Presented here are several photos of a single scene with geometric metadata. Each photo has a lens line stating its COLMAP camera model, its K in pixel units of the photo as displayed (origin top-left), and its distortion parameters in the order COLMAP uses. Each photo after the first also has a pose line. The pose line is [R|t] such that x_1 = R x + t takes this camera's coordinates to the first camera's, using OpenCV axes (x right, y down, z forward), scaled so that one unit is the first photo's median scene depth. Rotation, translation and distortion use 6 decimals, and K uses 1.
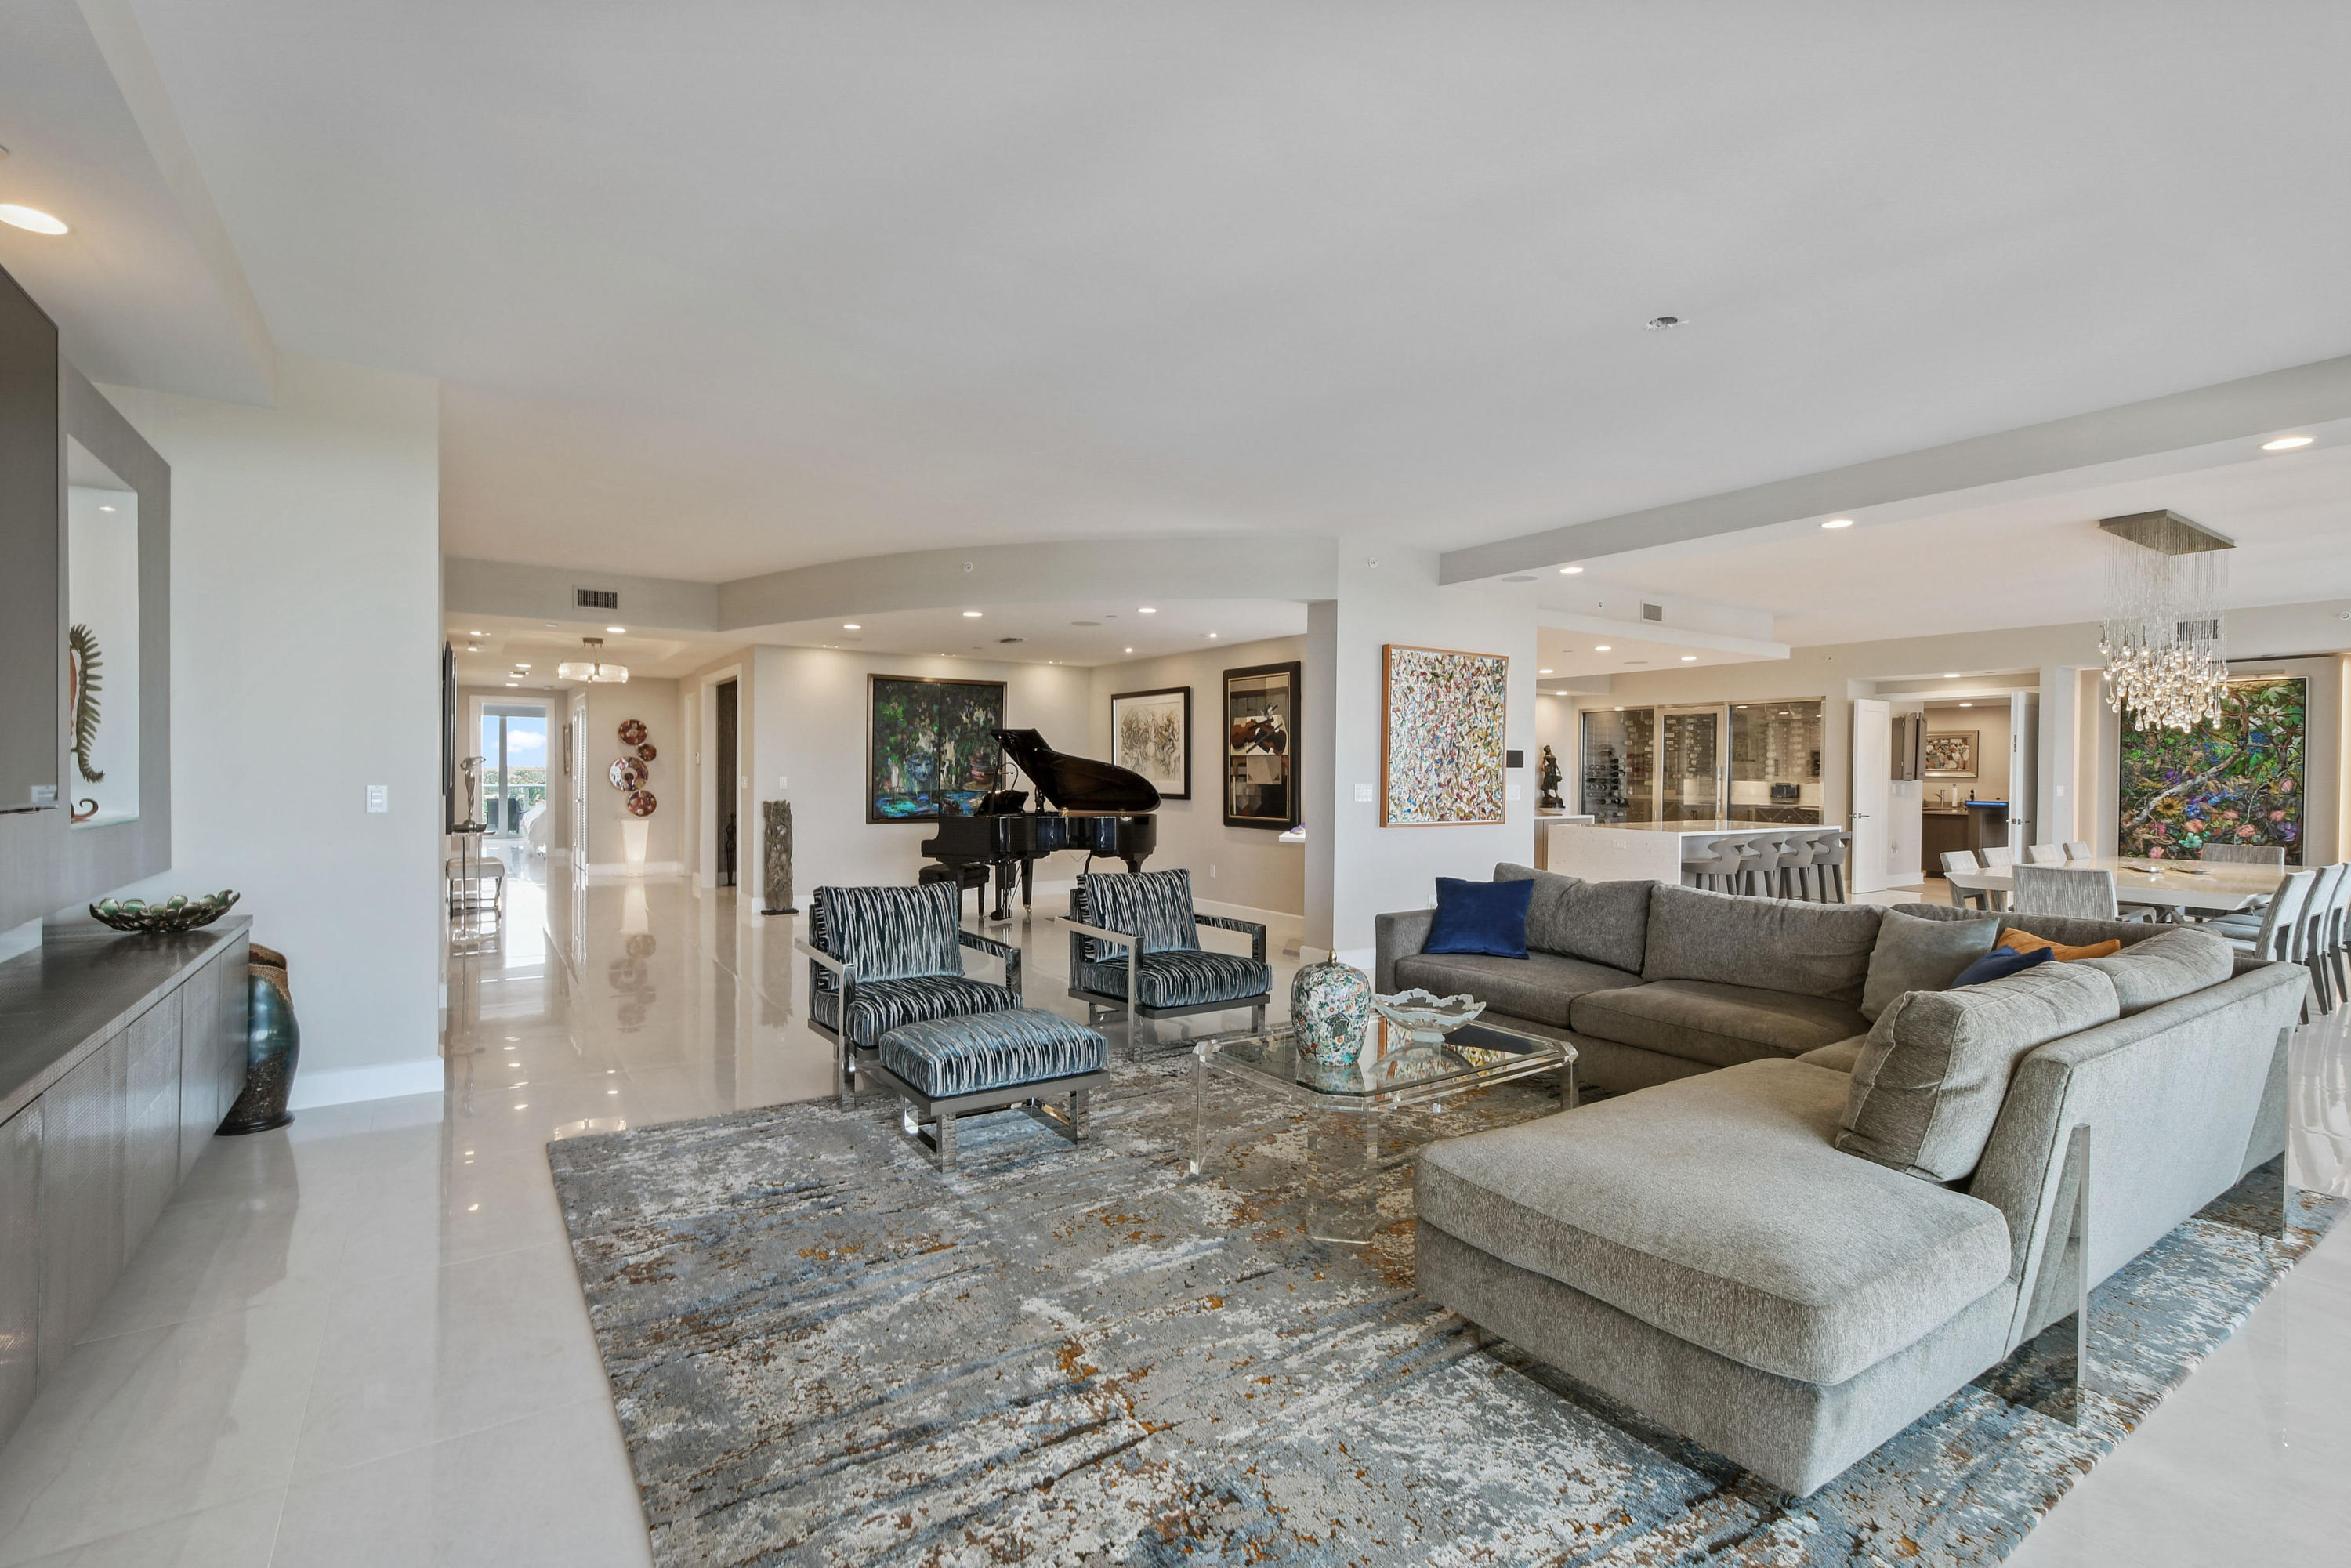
lens RADIAL K [[1061.0, 0, 1144.8], [0, 1061.0, 780.4], [0, 0, 1]] dist [0.003311, 0.000100]
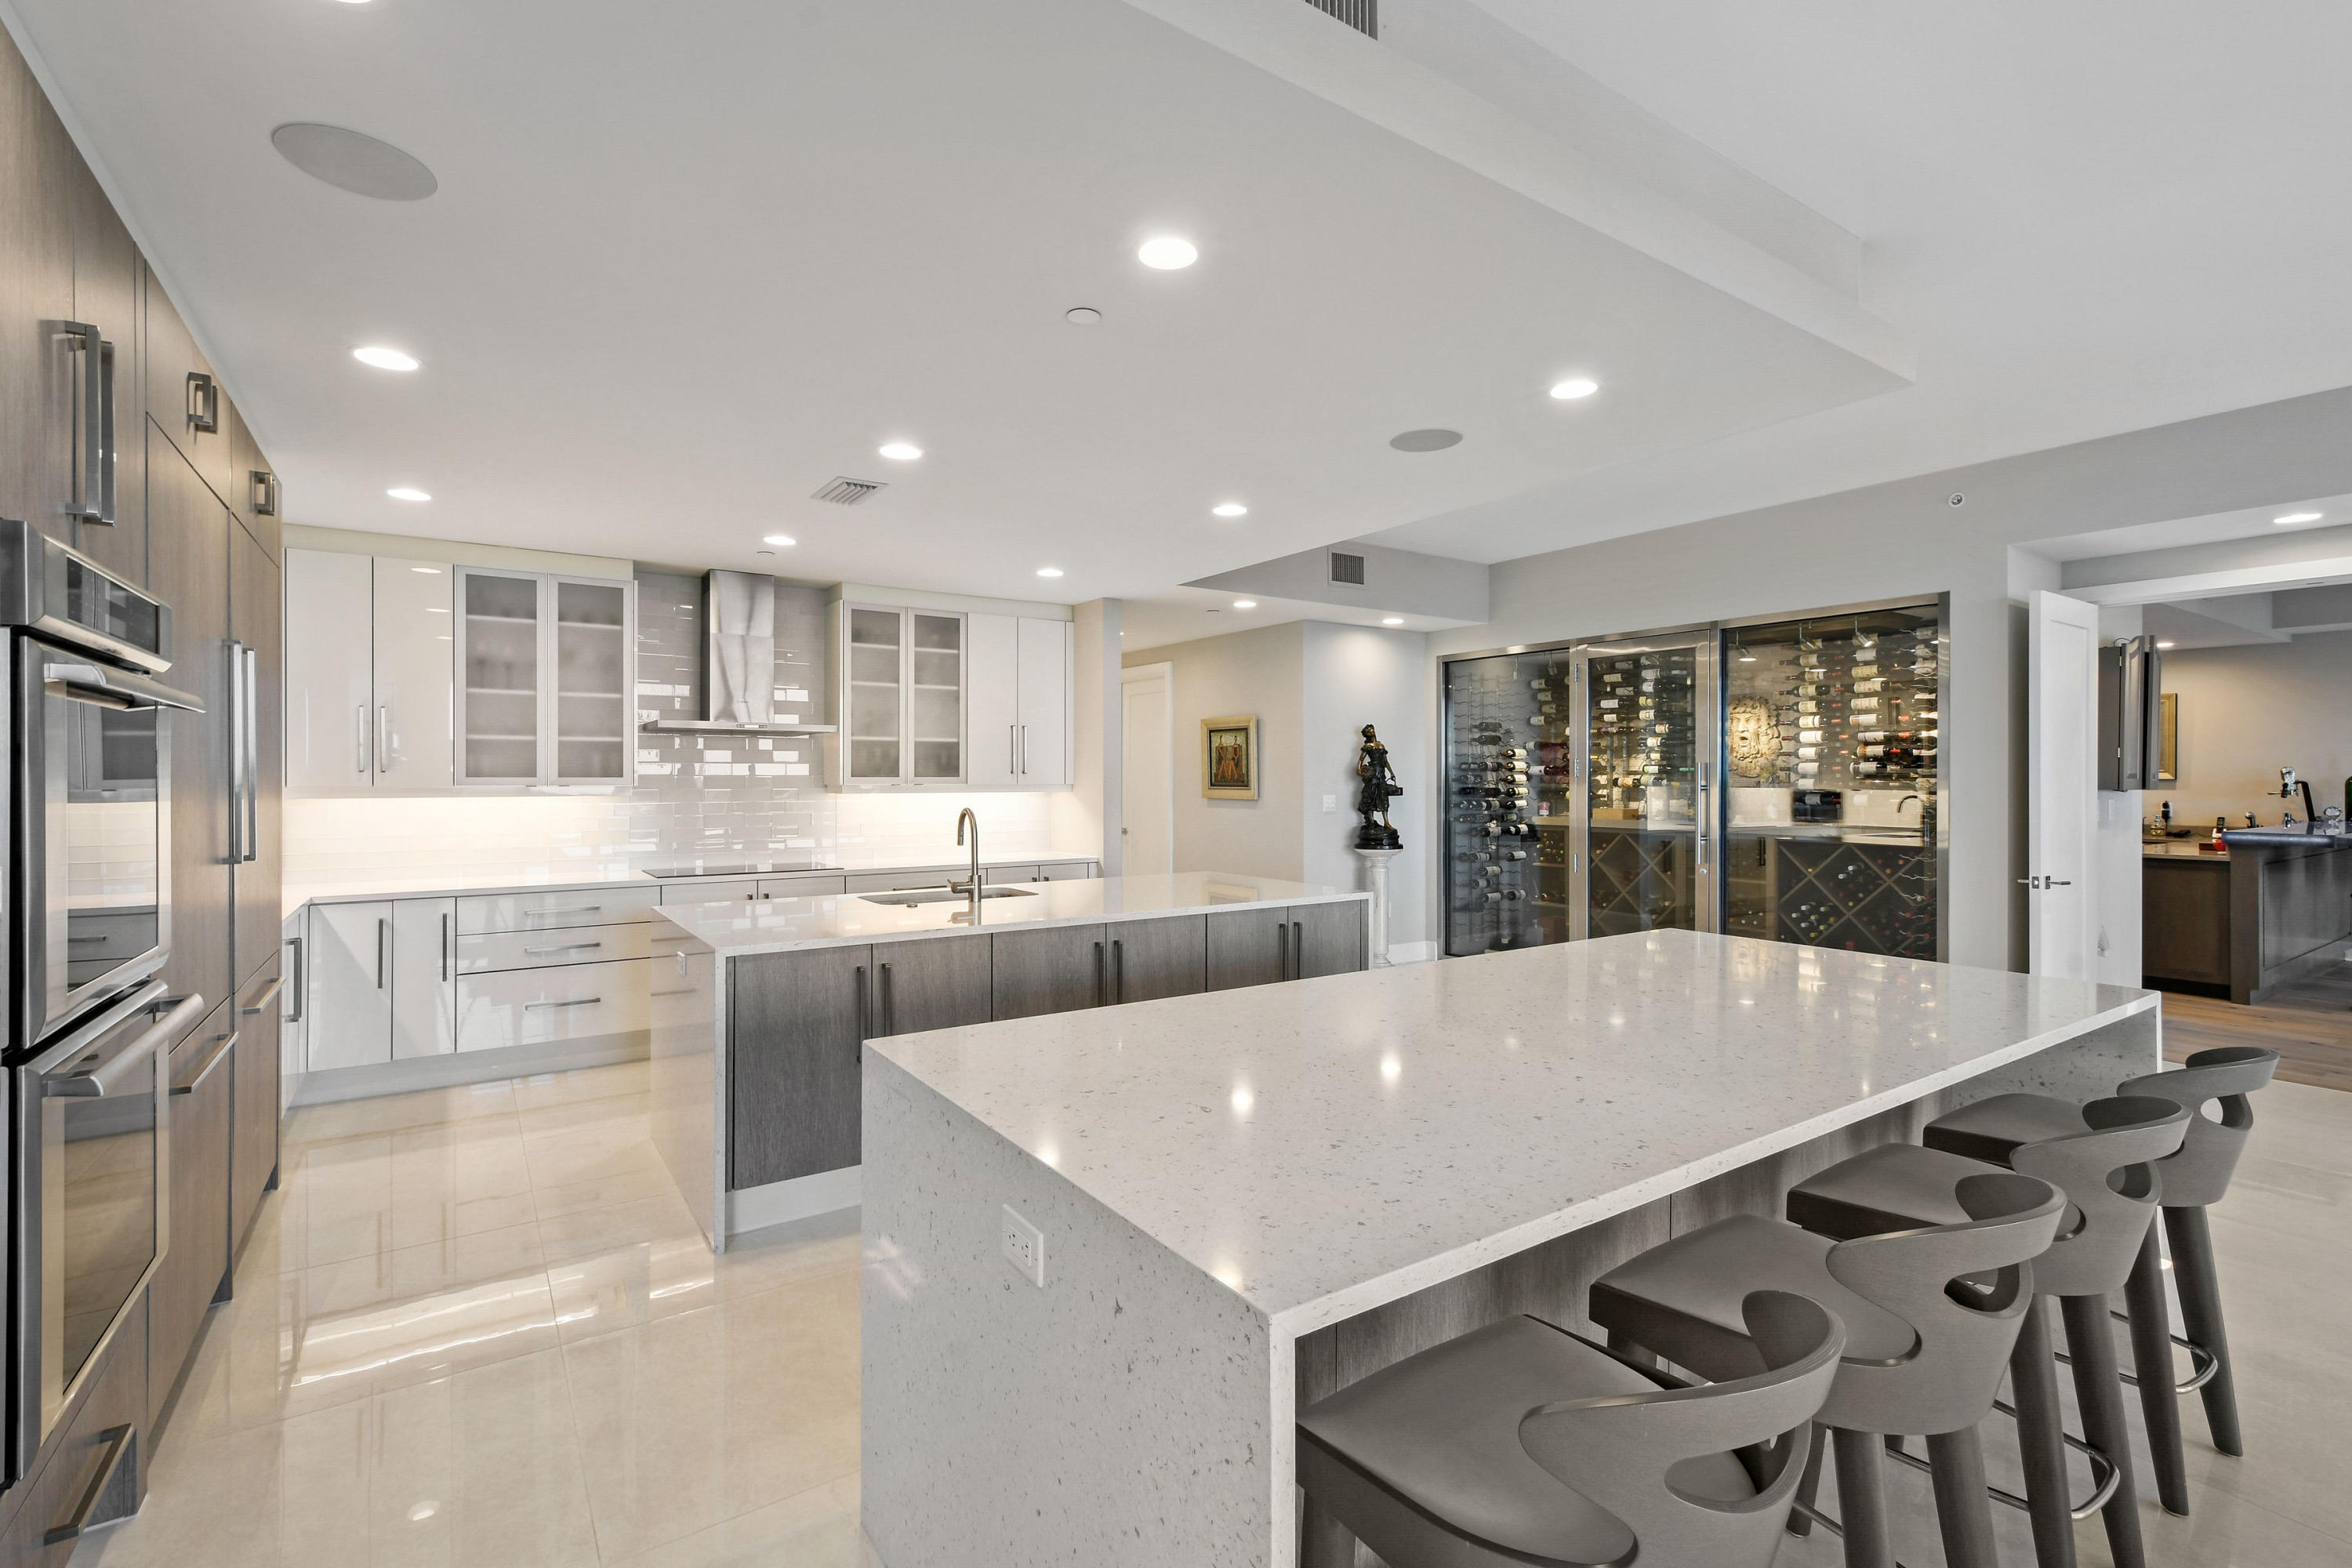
lens RADIAL K [[1053.6, 0, 1171.3], [0, 1053.6, 772.0], [0, 0, 1]] dist [0.001669, -0.000379]
pose [[0.999714, -0.008187, 0.022492, 0.274044], [0.008442, 0.999901, -0.011298, -0.005372], [-0.022397, 0.011484, 0.999683, 0.501650]]
